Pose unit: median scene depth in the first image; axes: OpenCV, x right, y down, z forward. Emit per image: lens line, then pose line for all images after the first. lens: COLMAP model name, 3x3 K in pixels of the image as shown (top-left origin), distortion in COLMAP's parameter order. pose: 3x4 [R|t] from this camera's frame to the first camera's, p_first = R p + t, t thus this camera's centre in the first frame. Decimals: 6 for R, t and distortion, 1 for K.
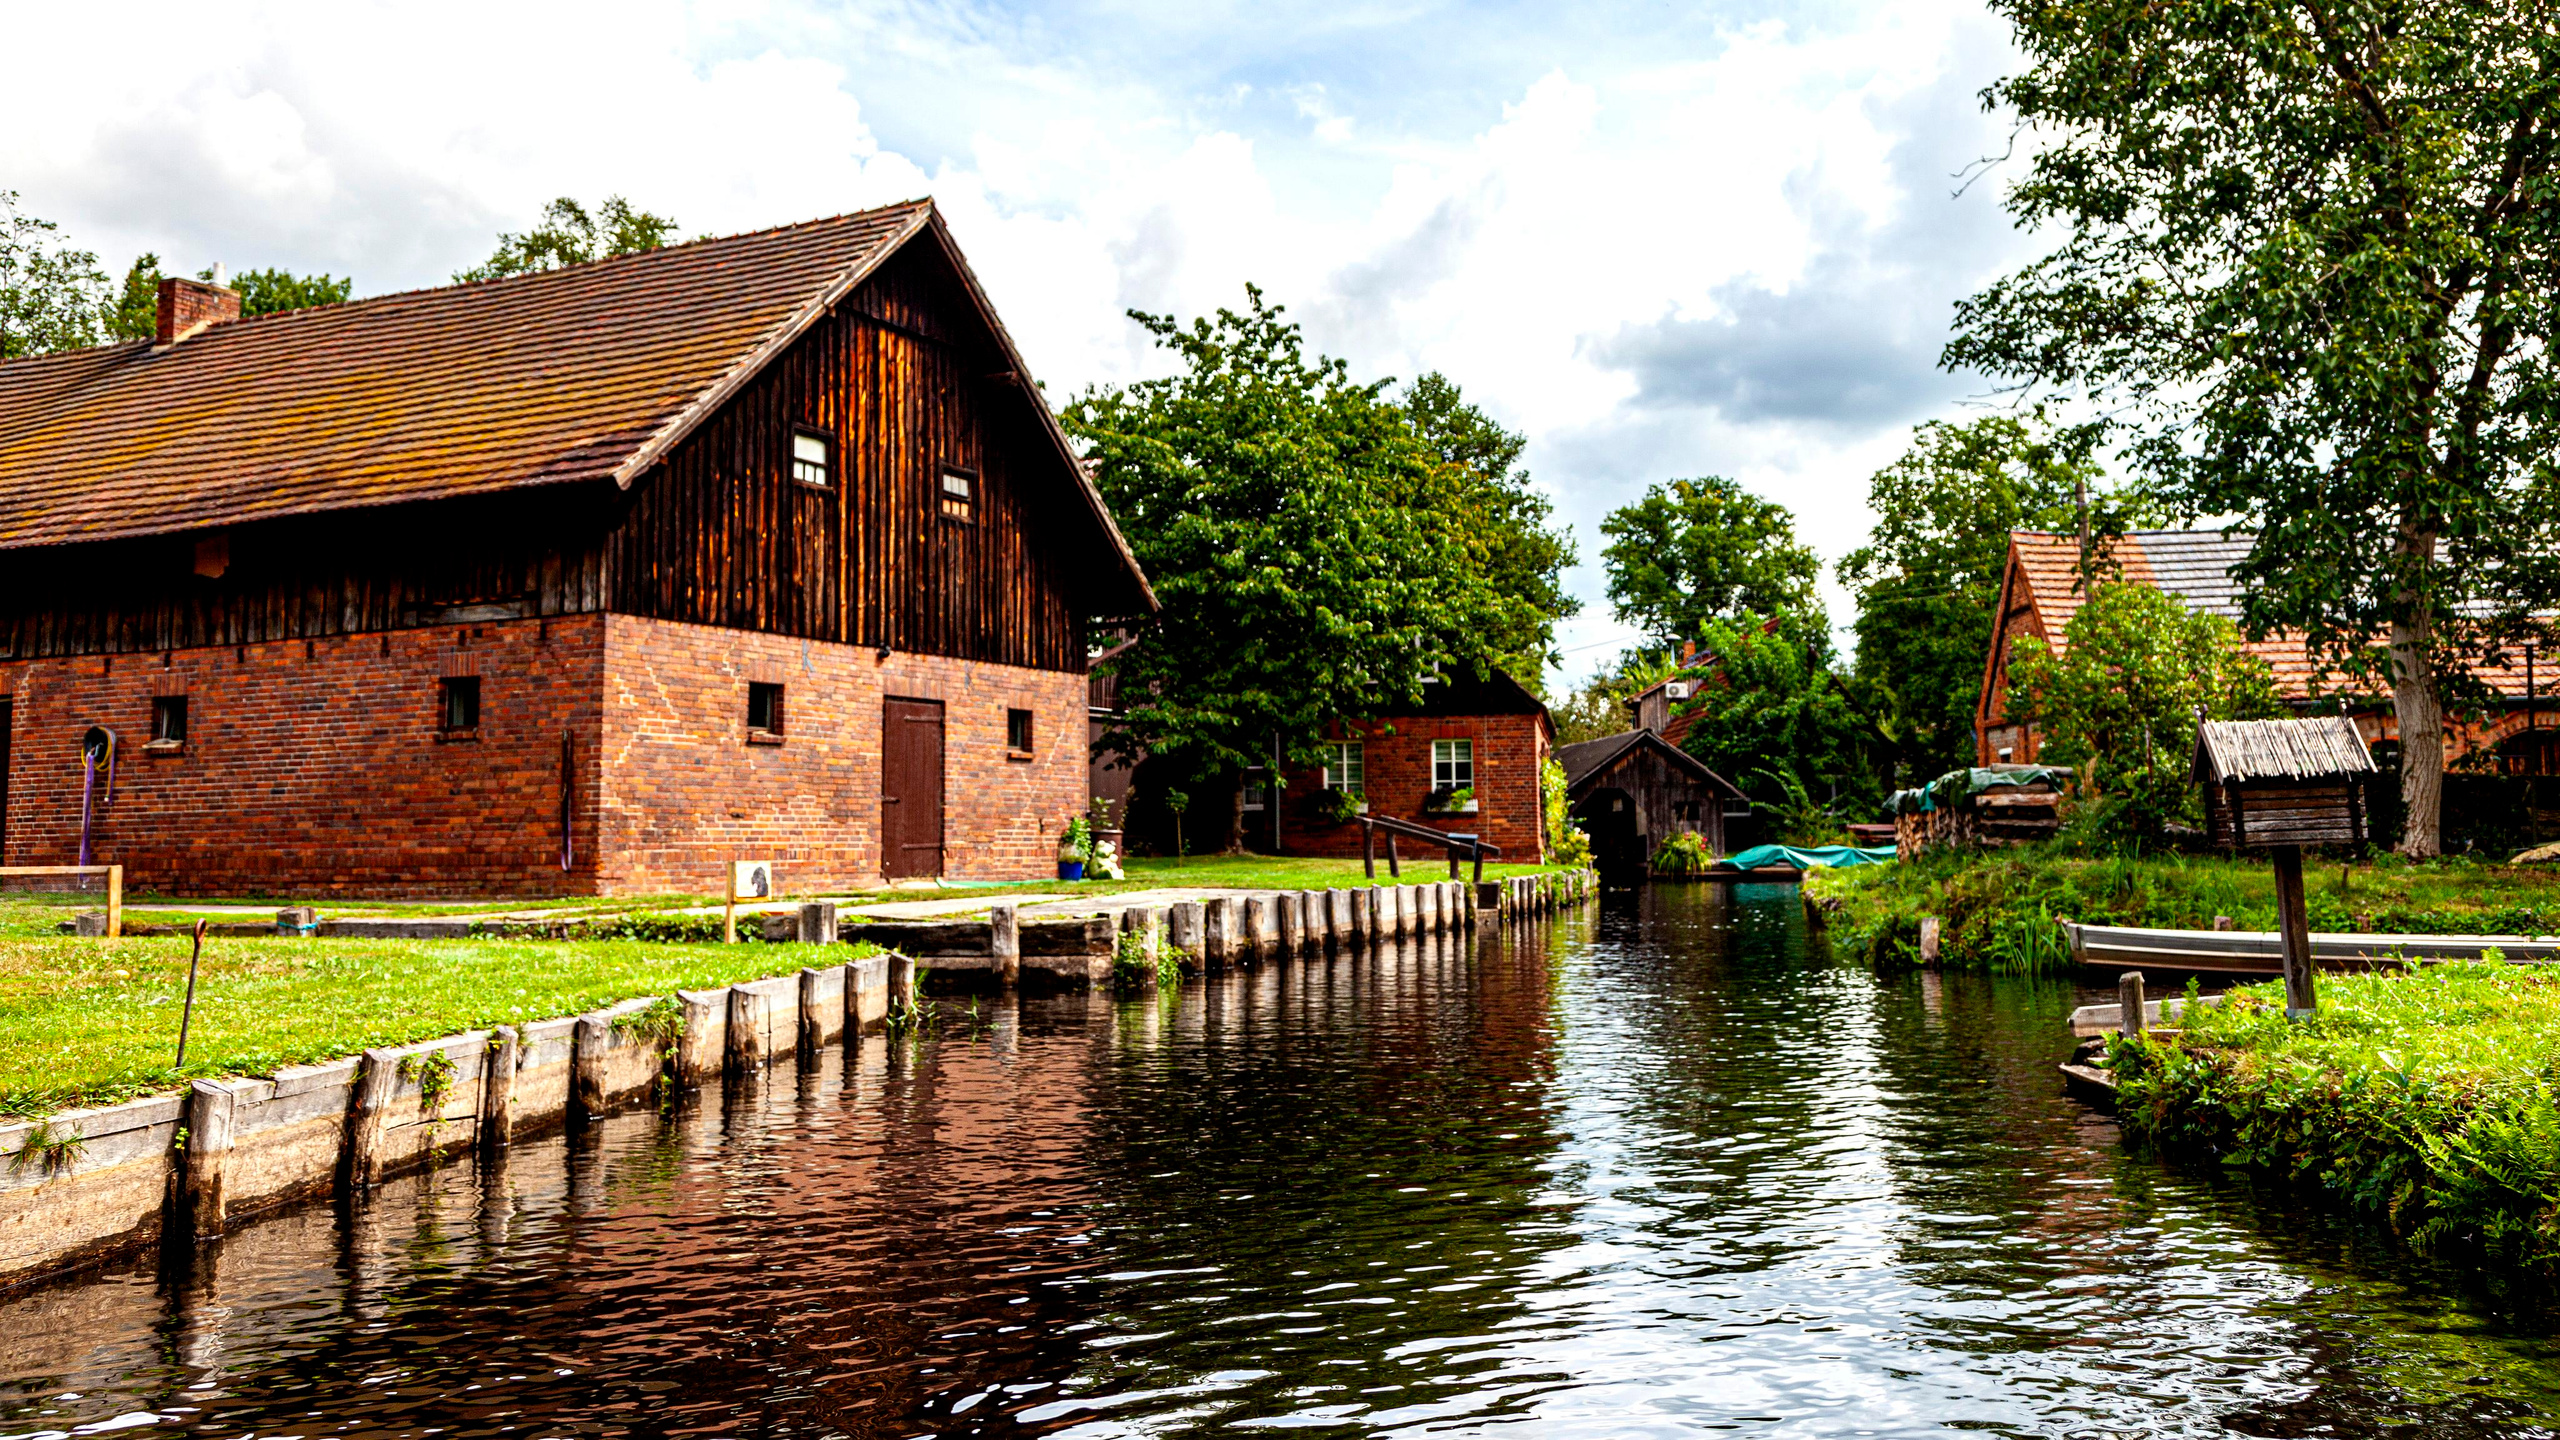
lens RADIAL K [[2244.1, 0, 1280.0], [0, 2244.1, 720.0], [0, 0, 1]] dist [0.098342, 0.000682]
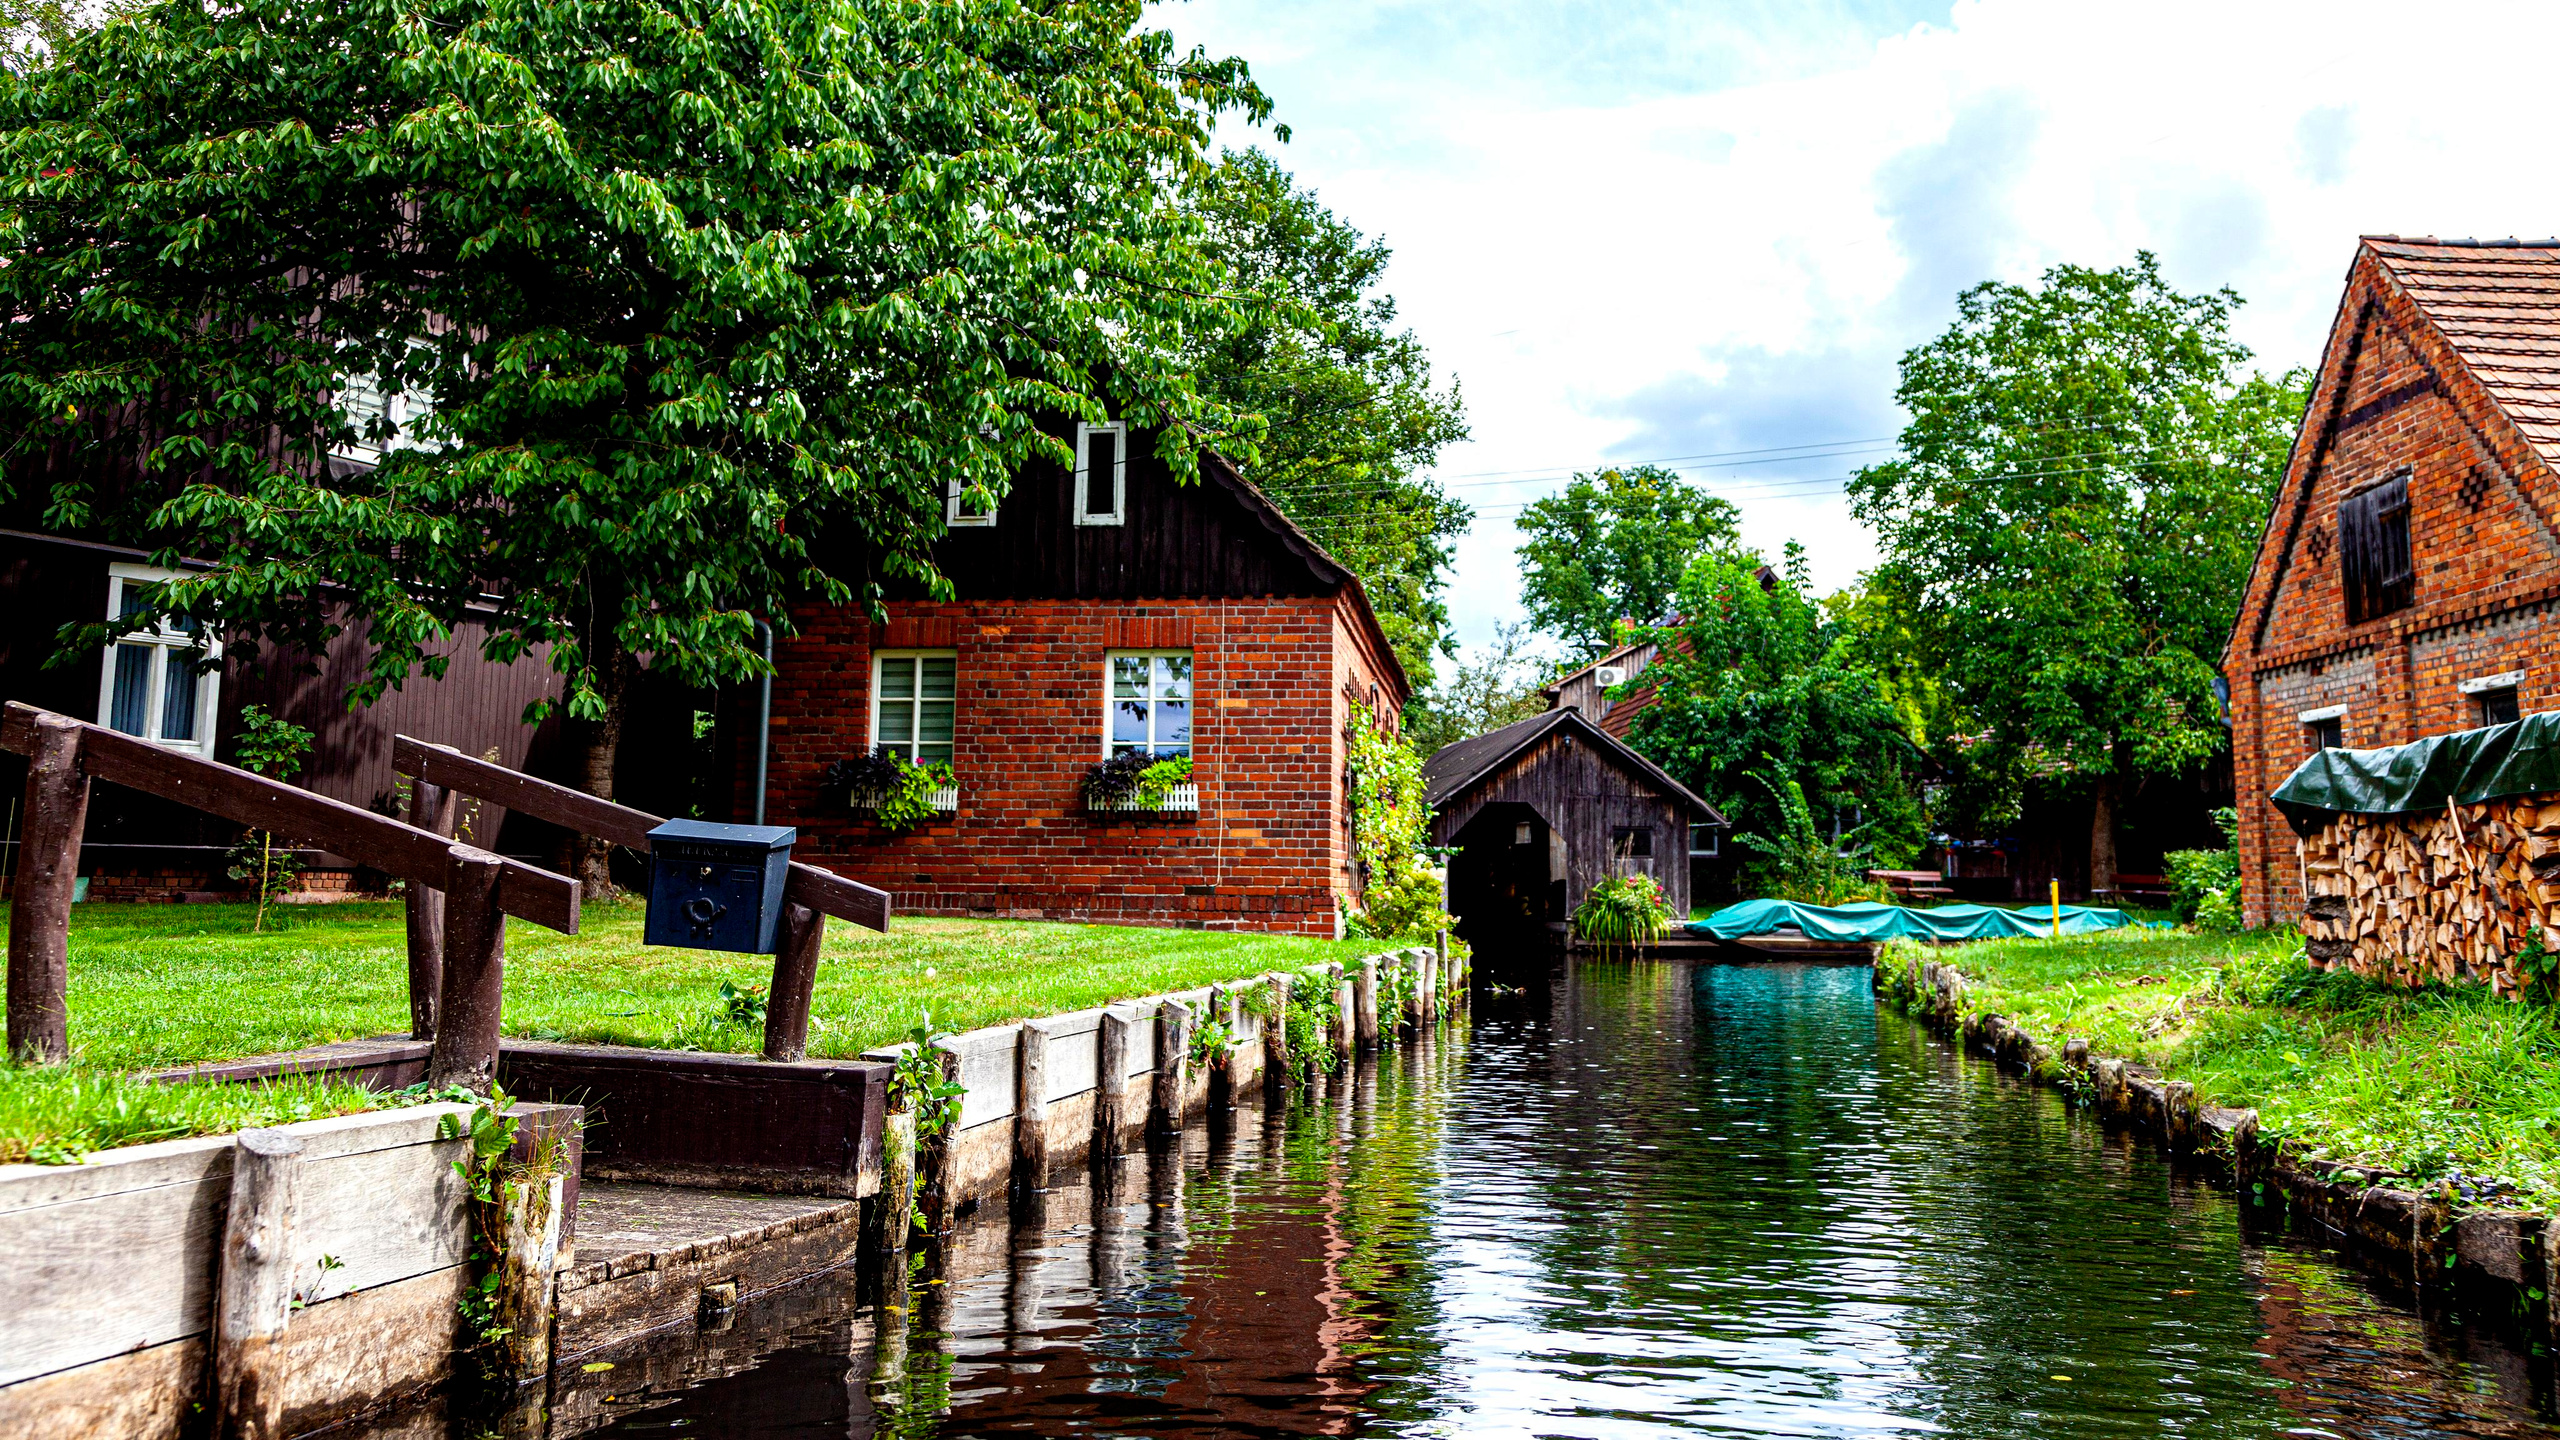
lens RADIAL K [[2030.4, 0, 1280.0], [0, 2030.4, 720.0], [0, 0, 1]] dist [-0.000339, 0.000405]
pose [[0.999409, 0.025515, 0.023041, 0.068264], [-0.024886, 0.999320, -0.027203, 0.023982], [-0.023720, 0.026614, 0.999364, 0.430387]]
